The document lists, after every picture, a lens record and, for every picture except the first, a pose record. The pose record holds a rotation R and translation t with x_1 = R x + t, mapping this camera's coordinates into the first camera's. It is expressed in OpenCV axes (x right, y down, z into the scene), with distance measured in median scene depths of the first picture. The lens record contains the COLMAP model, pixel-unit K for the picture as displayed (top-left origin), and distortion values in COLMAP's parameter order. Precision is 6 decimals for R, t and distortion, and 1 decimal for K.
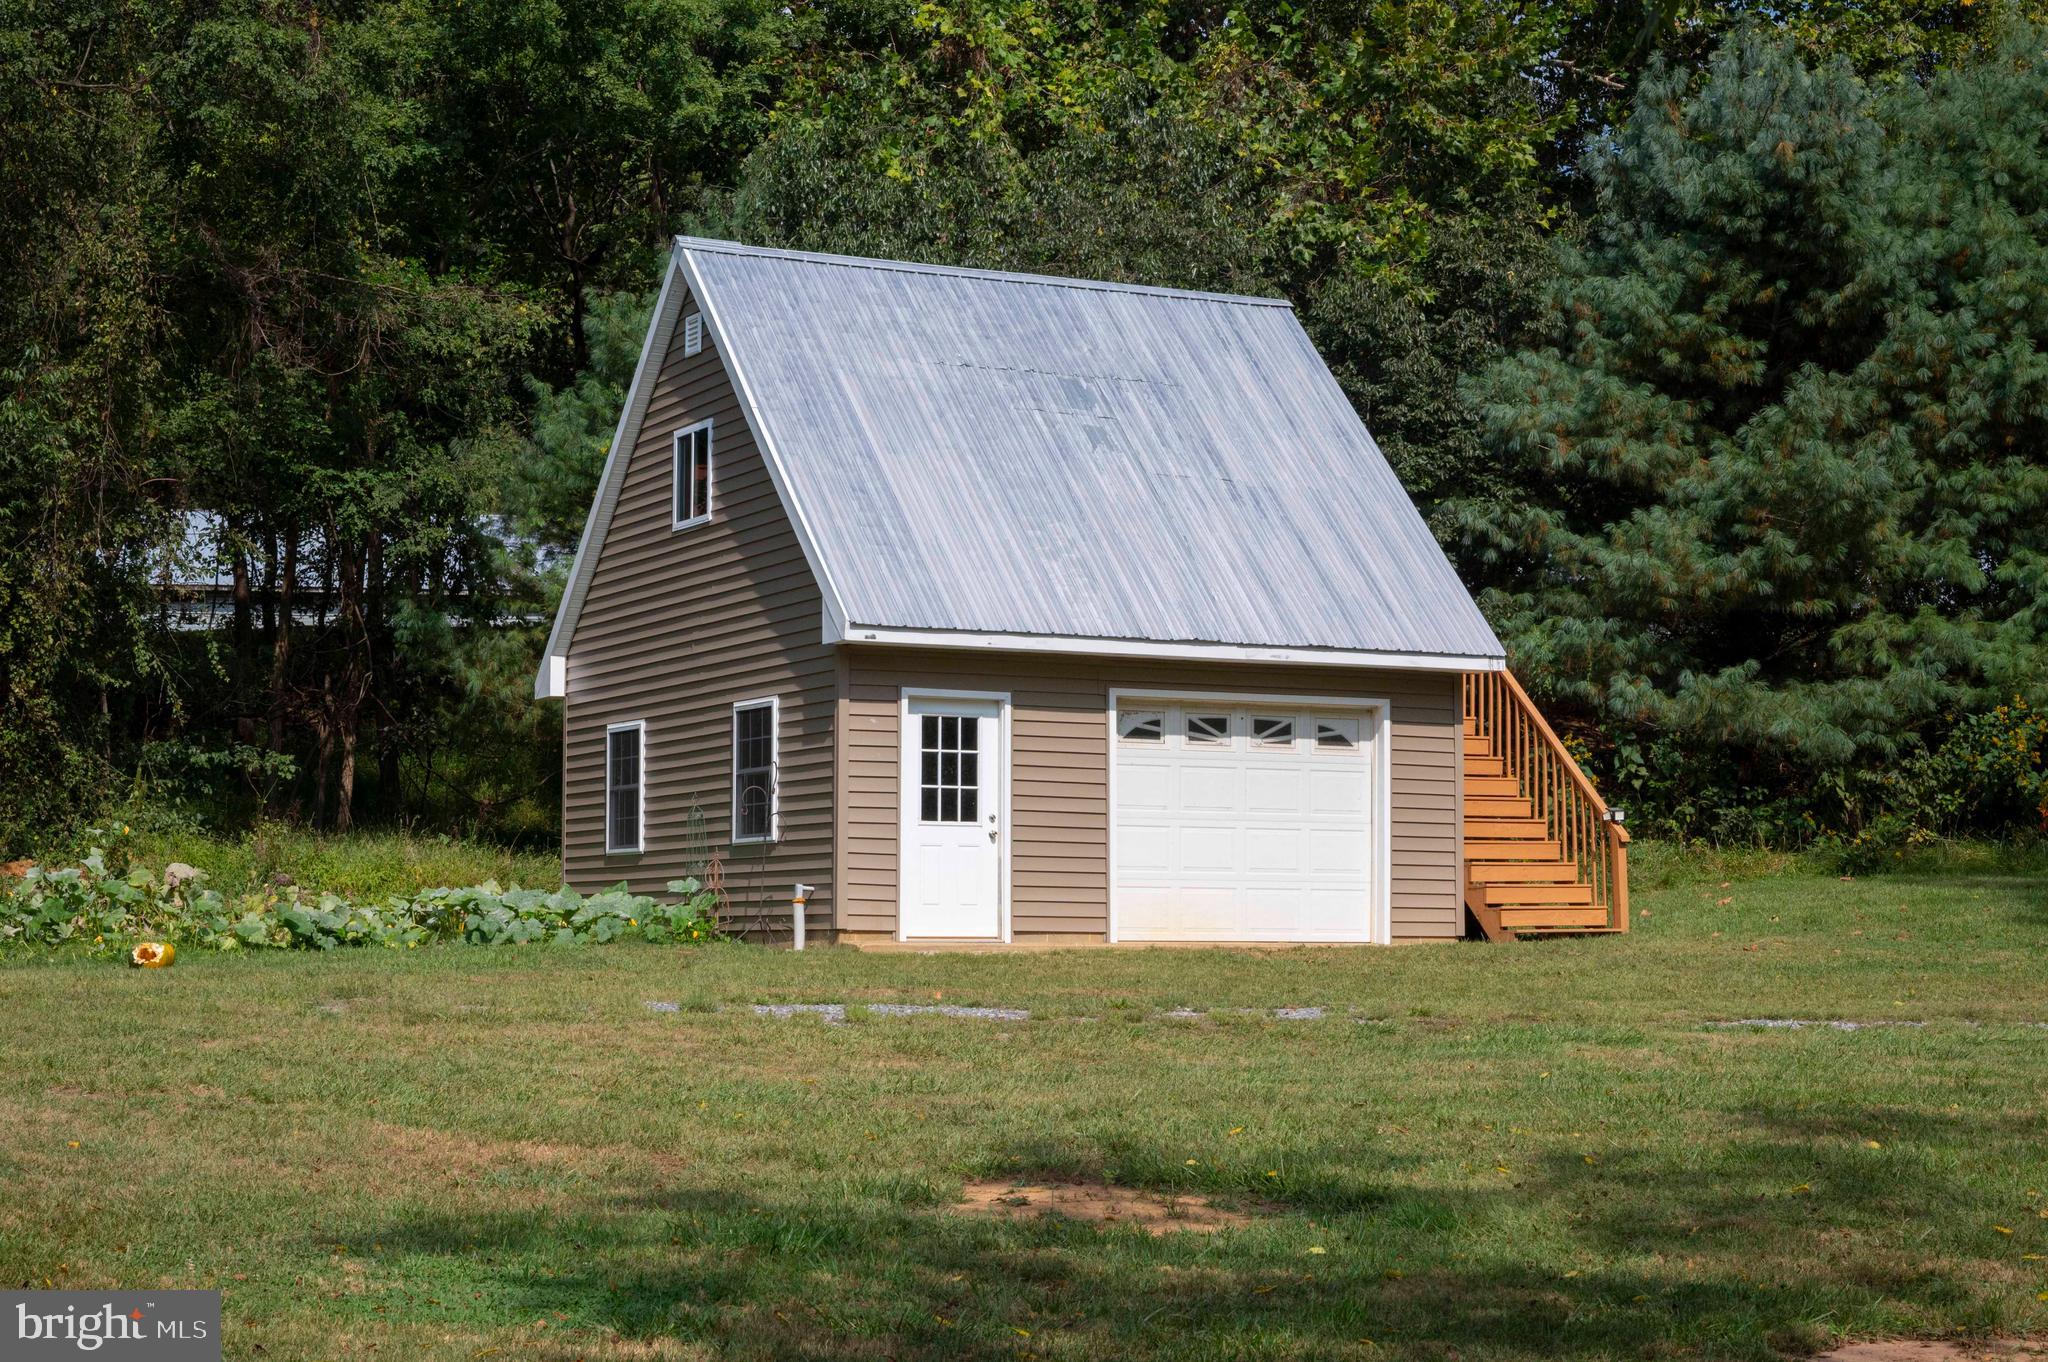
lens RADIAL K [[3515.1, 0, 1024.0], [0, 3515.1, 681.0], [0, 0, 1]] dist [0.000980, 0.044878]
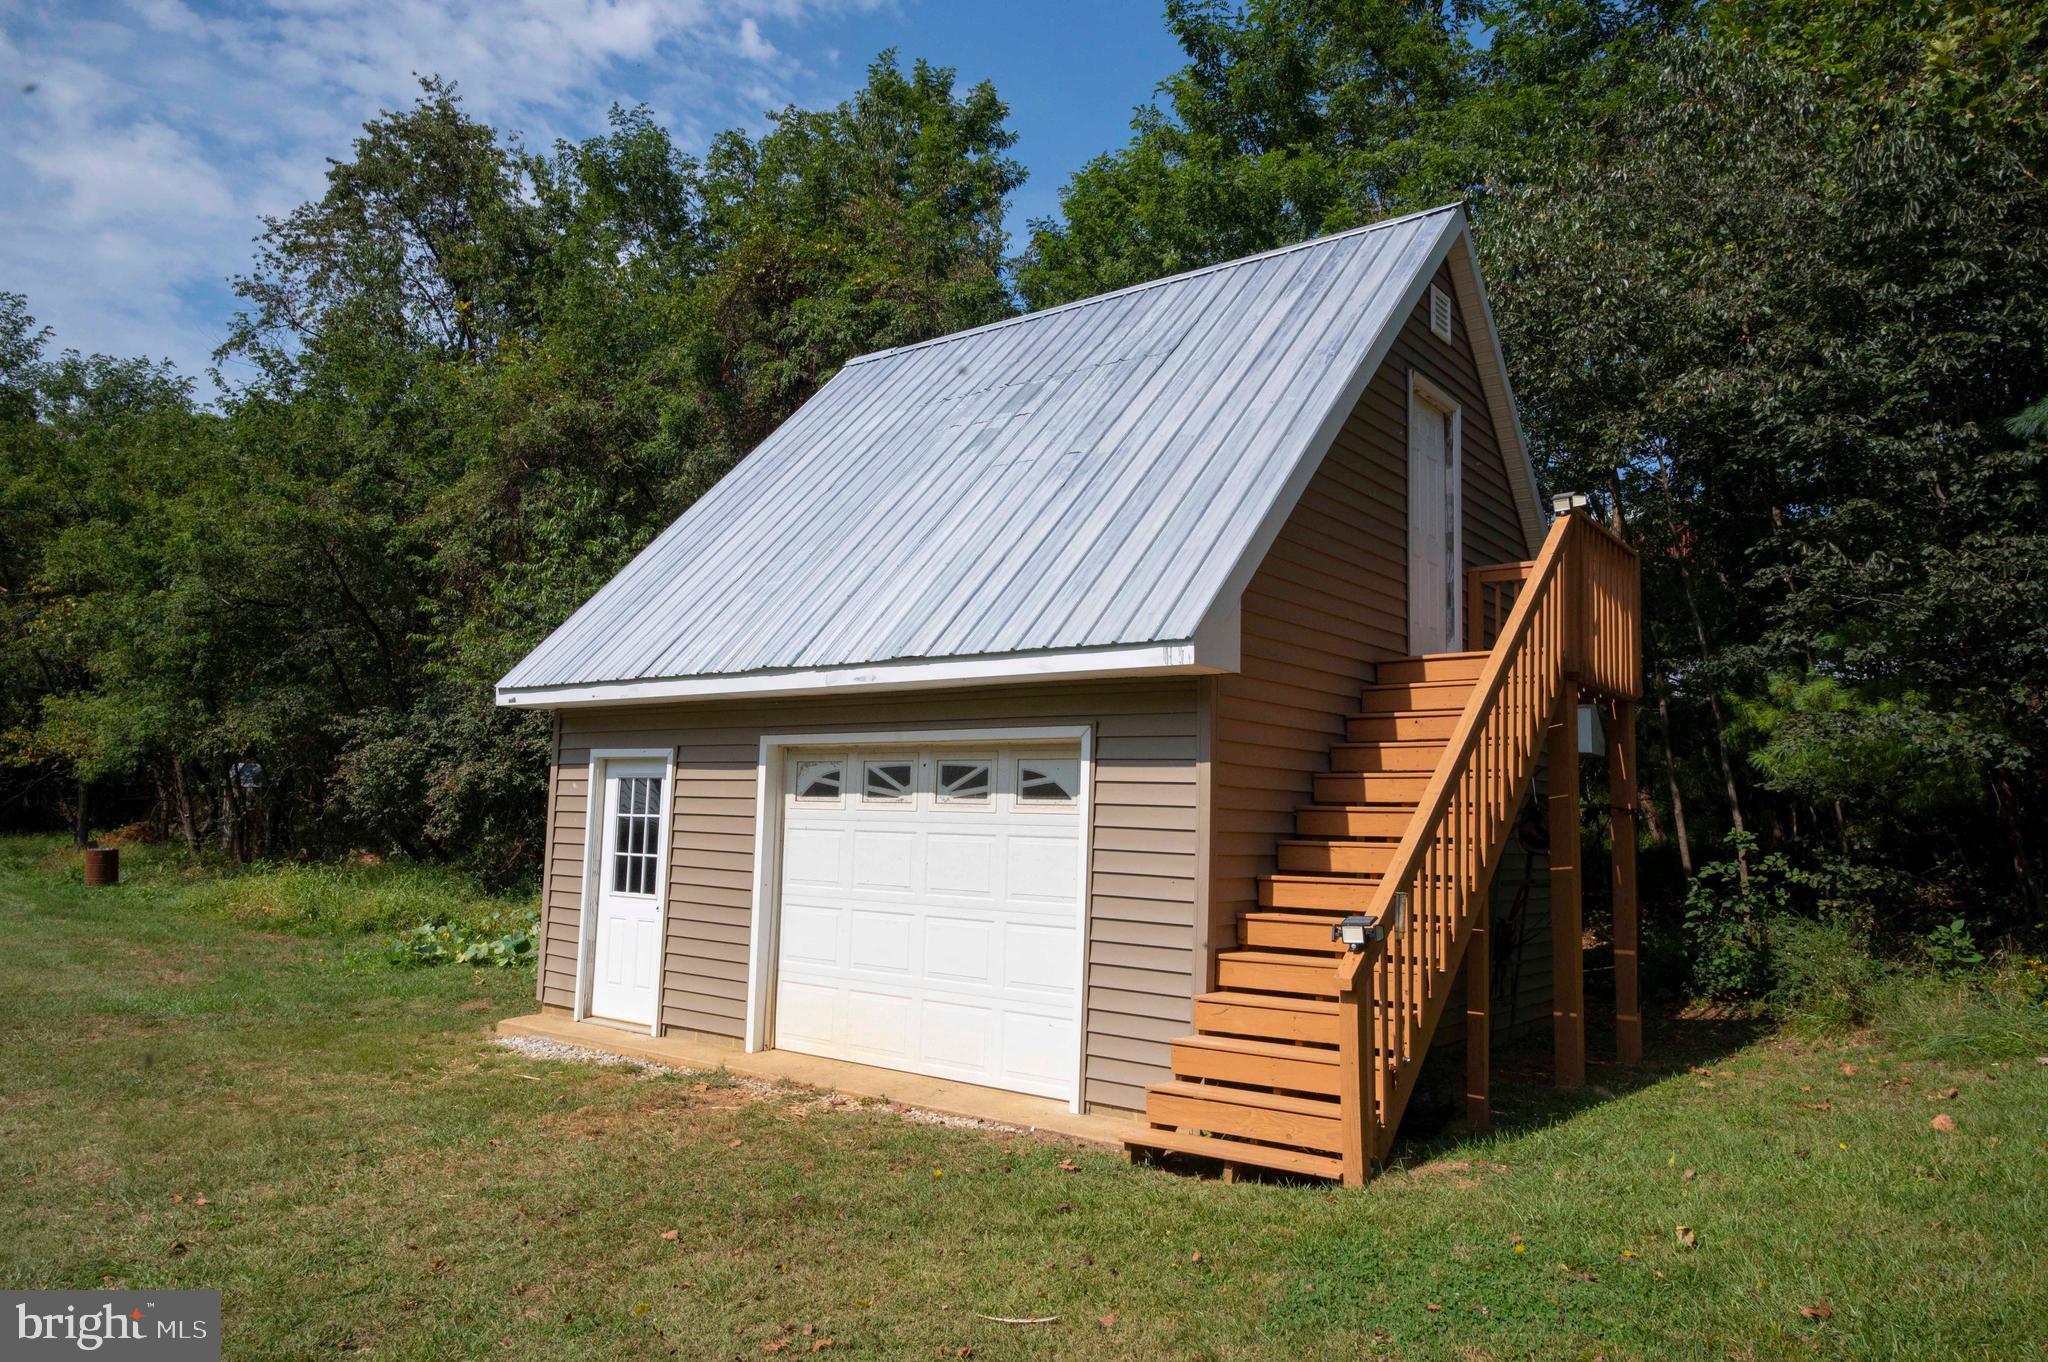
lens RADIAL K [[1389.1, 0, 1024.0], [0, 1389.1, 681.0], [0, 0, 1]] dist [0.000022, 0.004910]
pose [[0.404823, -0.089252, -0.910029, 0.336331], [0.040429, 0.995999, -0.079699, 0.017018], [0.913501, -0.004528, 0.406811, 0.898306]]
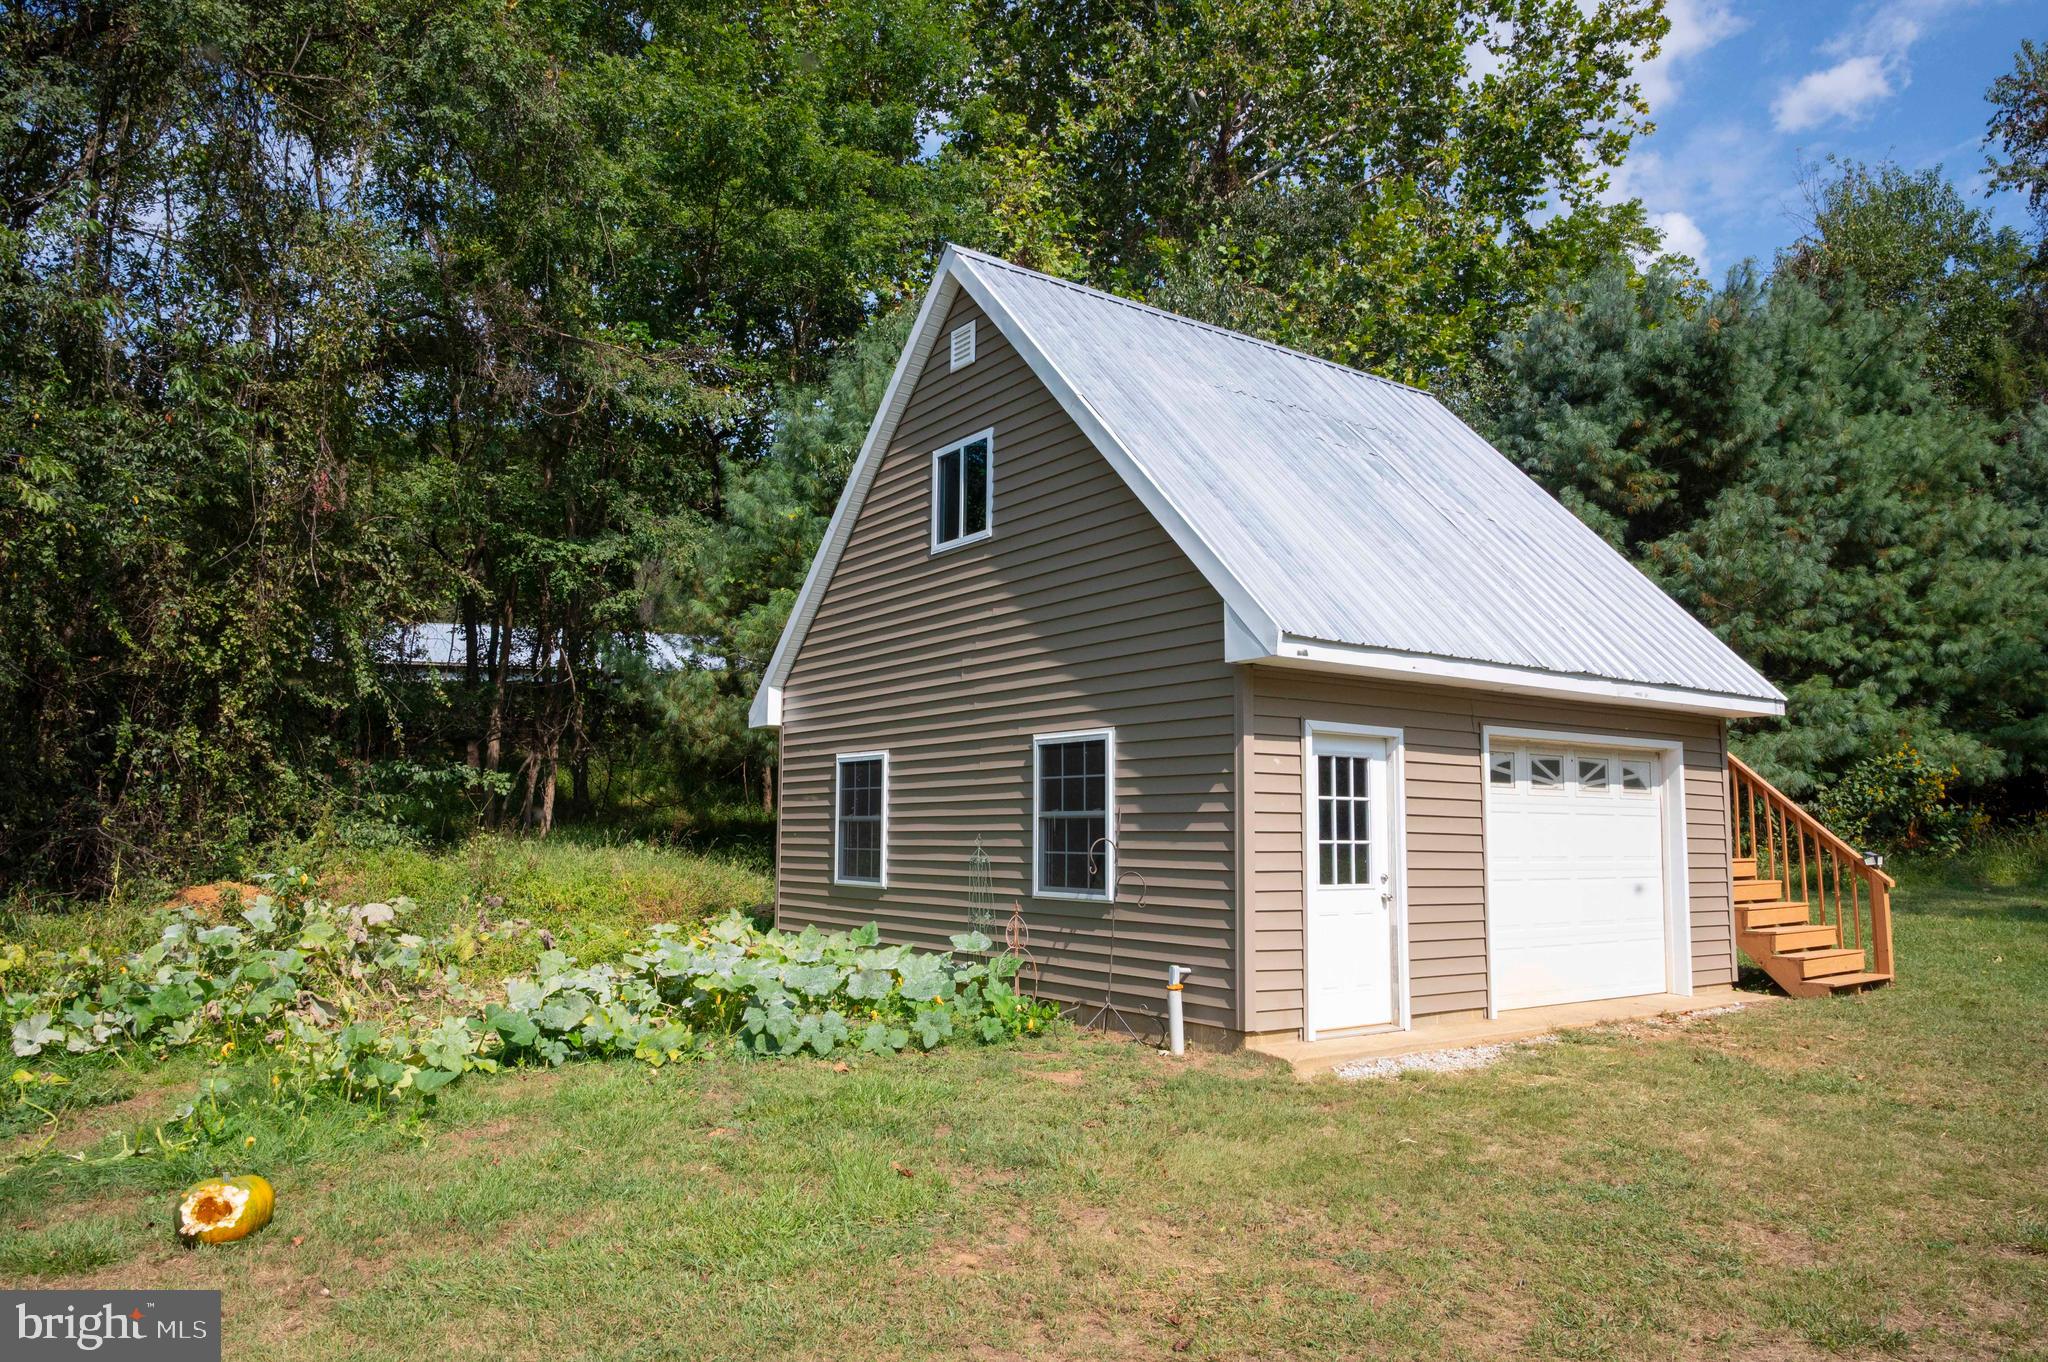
lens RADIAL K [[1389.1, 0, 1024.0], [0, 1389.1, 681.0], [0, 0, 1]] dist [0.000022, 0.004910]
pose [[0.988148, 0.022013, 0.151916, -0.138438], [-0.016914, 0.999252, -0.034771, 0.004757], [-0.152568, 0.031790, 0.987782, 0.654466]]
